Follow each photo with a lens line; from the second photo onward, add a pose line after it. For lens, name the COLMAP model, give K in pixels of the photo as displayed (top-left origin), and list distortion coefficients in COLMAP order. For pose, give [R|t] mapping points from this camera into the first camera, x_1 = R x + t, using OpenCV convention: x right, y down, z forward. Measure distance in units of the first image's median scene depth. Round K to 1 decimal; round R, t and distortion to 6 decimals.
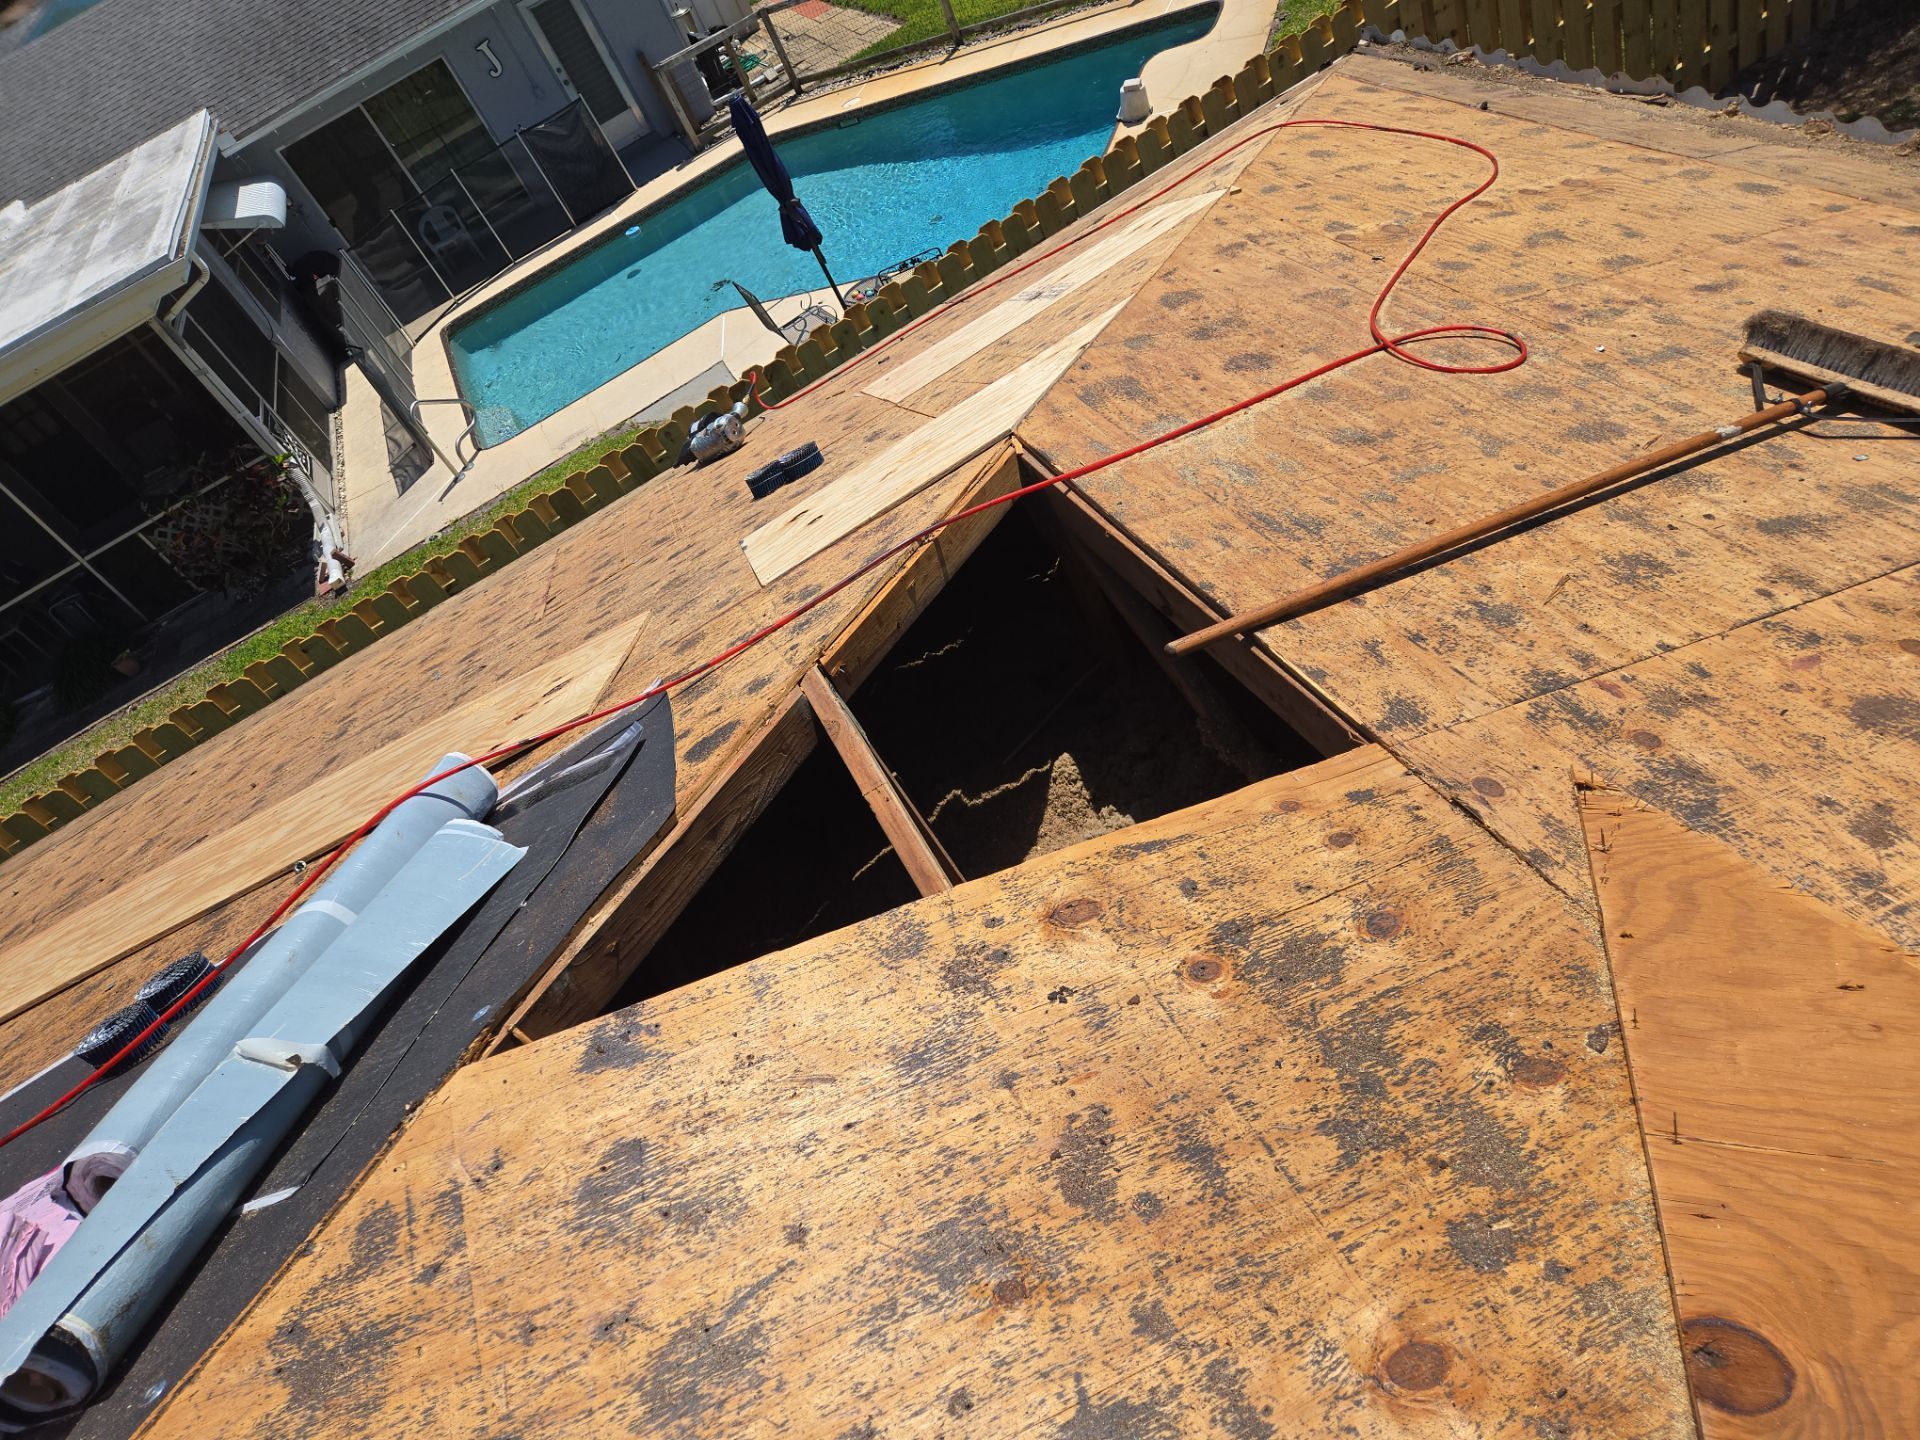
lens RADIAL K [[1305.6, 0, 993.4], [0, 1305.6, 728.4], [0, 0, 1]] dist [0.087439, -0.081812]
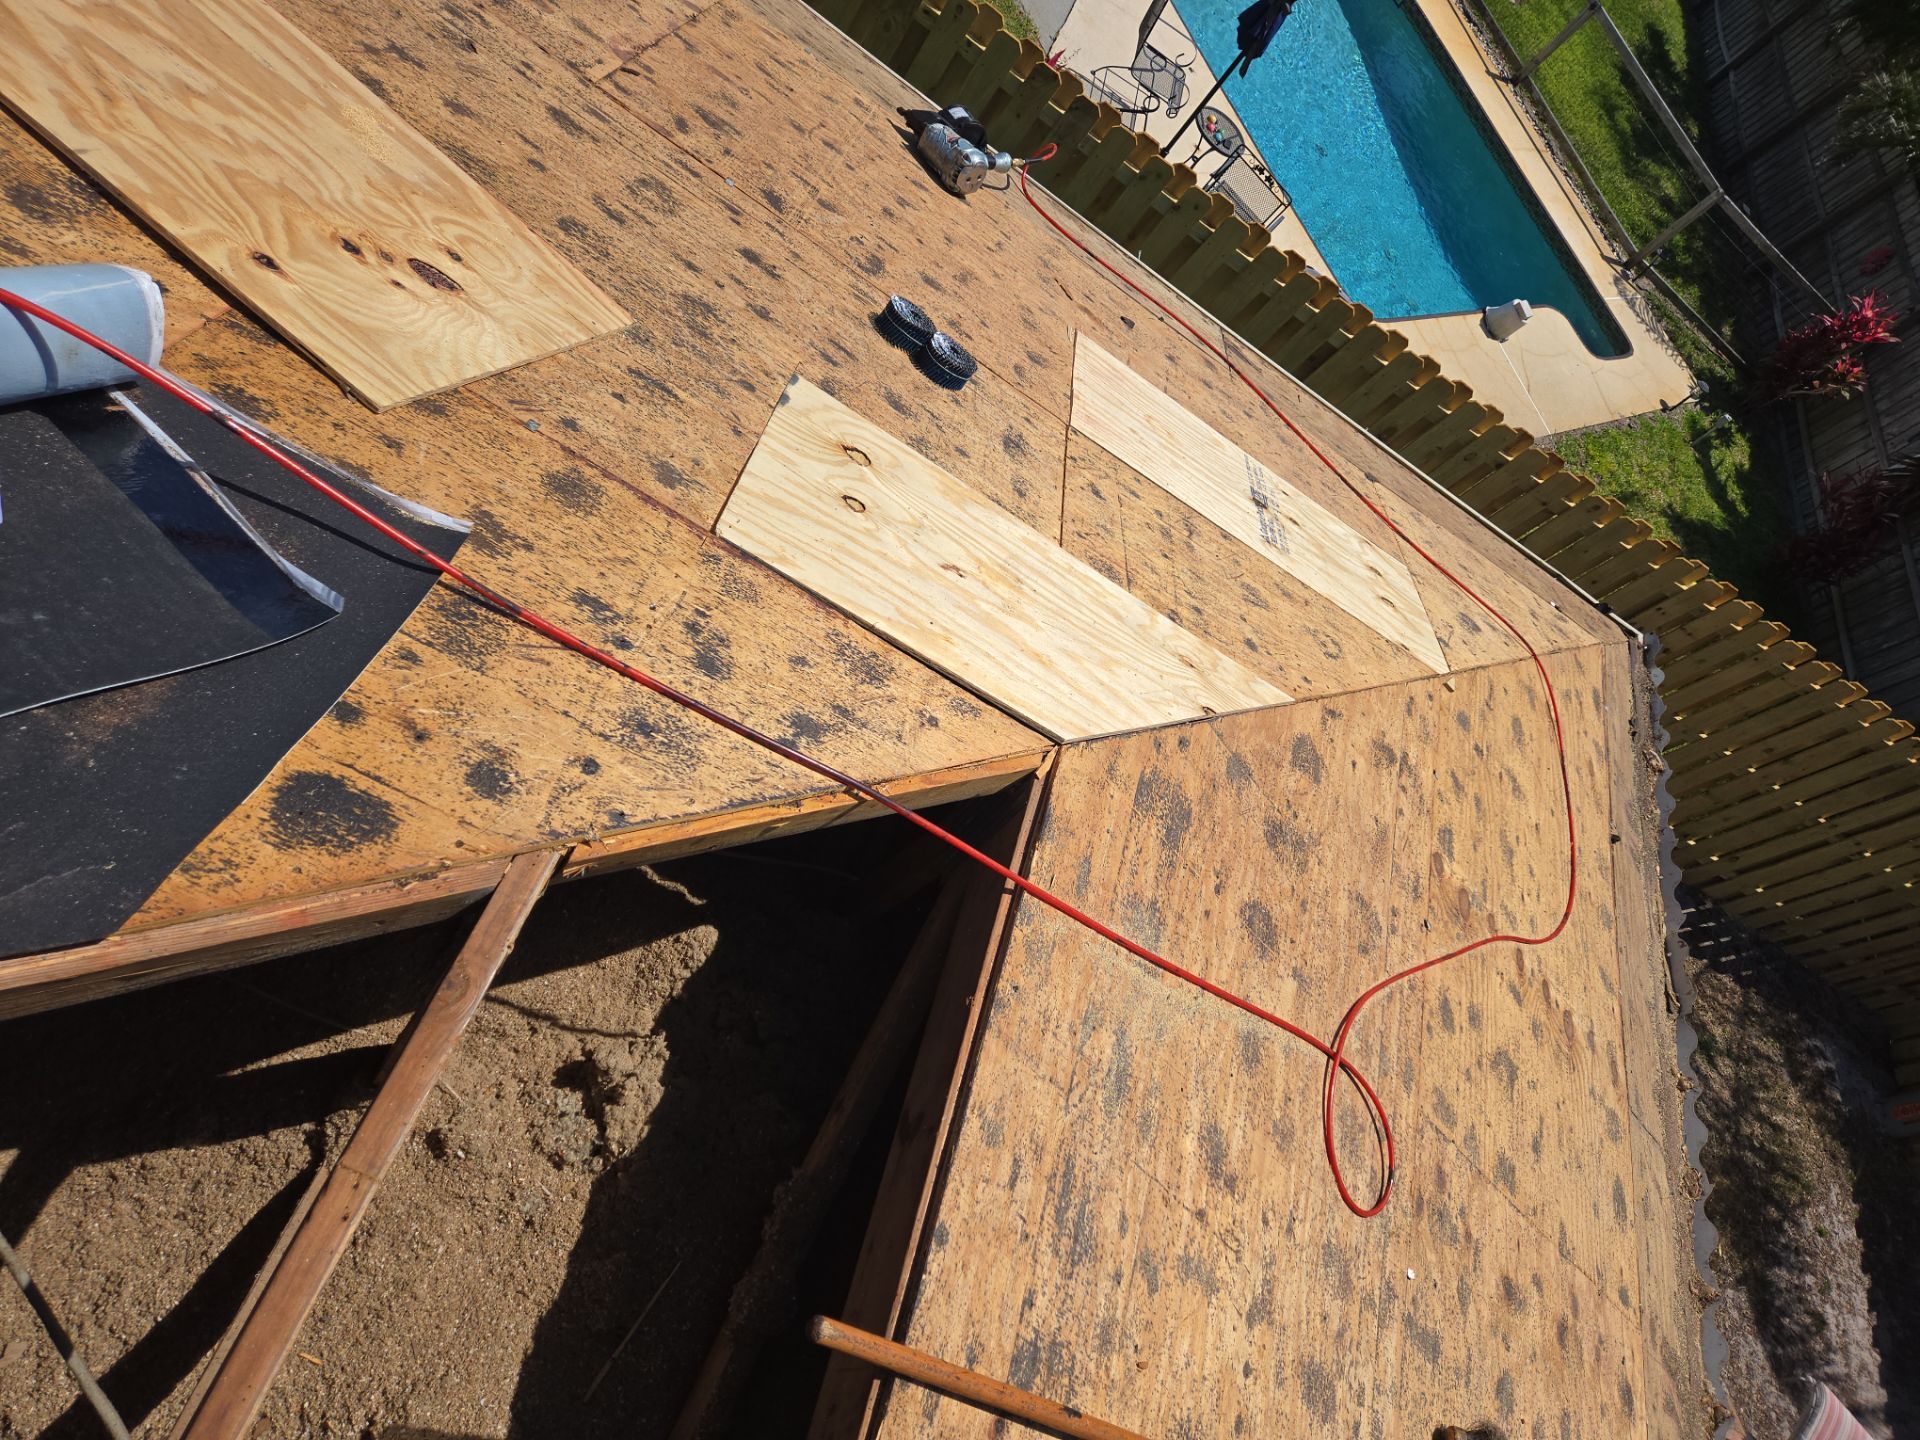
lens RADIAL K [[1305.6, 0, 993.4], [0, 1305.6, 728.4], [0, 0, 1]] dist [0.087439, -0.081812]
pose [[0.401483, 0.872350, 0.278956, -0.172199], [-0.911085, 0.411495, 0.024438, -0.169731], [-0.093471, -0.263964, 0.959993, 0.235019]]
